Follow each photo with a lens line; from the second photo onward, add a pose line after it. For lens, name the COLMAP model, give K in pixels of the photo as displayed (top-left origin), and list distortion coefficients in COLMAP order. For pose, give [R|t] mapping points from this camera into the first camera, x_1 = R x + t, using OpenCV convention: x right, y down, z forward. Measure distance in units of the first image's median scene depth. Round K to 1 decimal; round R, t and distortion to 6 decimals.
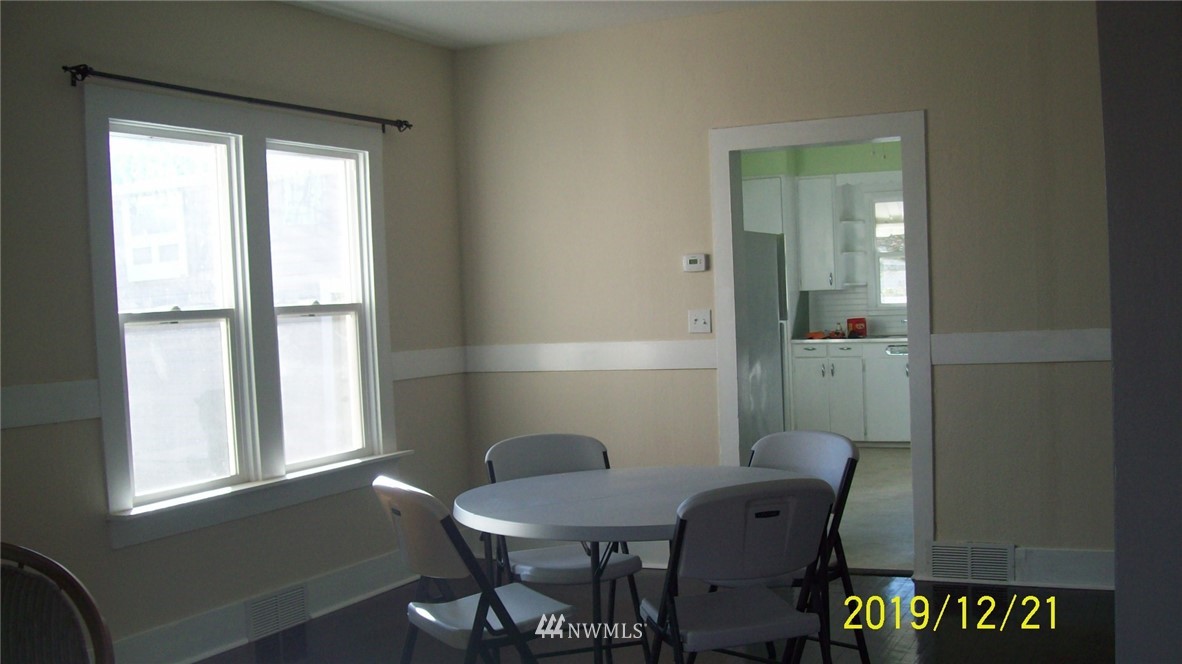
lens RADIAL K [[1264.8, 0, 592.7], [0, 1264.8, 337.3], [0, 0, 1]] dist [-0.153634, 0.026400]
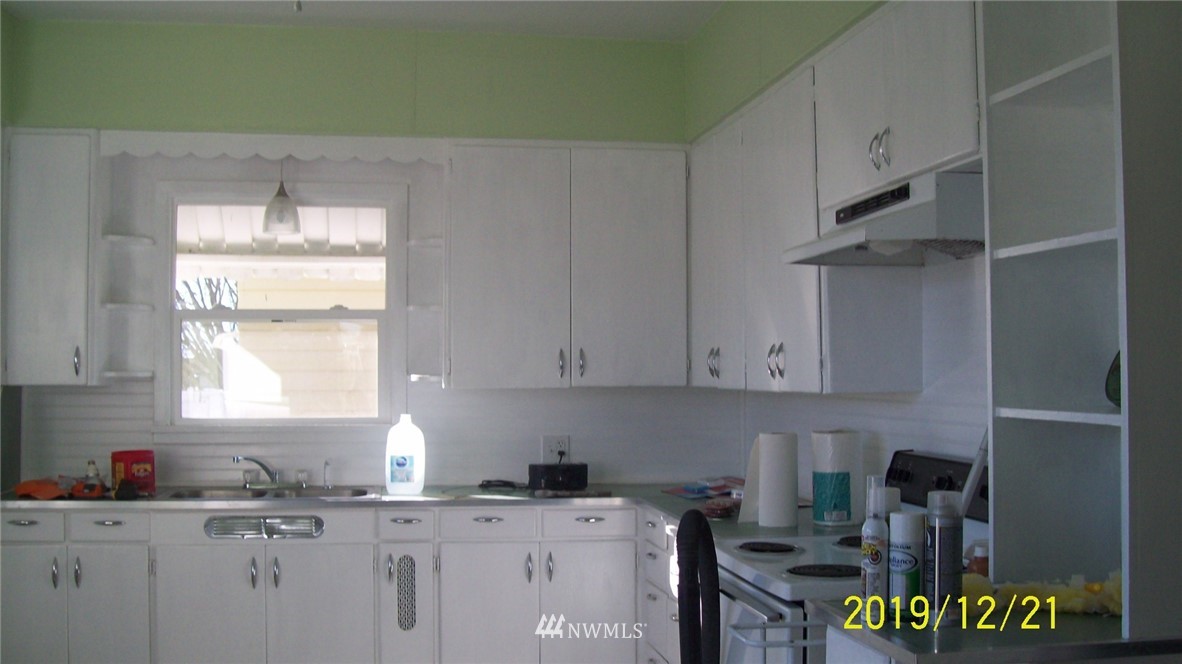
lens RADIAL K [[1264.8, 0, 592.7], [0, 1264.8, 337.3], [0, 0, 1]] dist [-0.153634, 0.026400]
pose [[0.811892, 0.054444, 0.581263, 0.084604], [-0.006707, 0.996446, -0.083964, -0.019451], [-0.583769, 0.064271, 0.809372, 0.543009]]
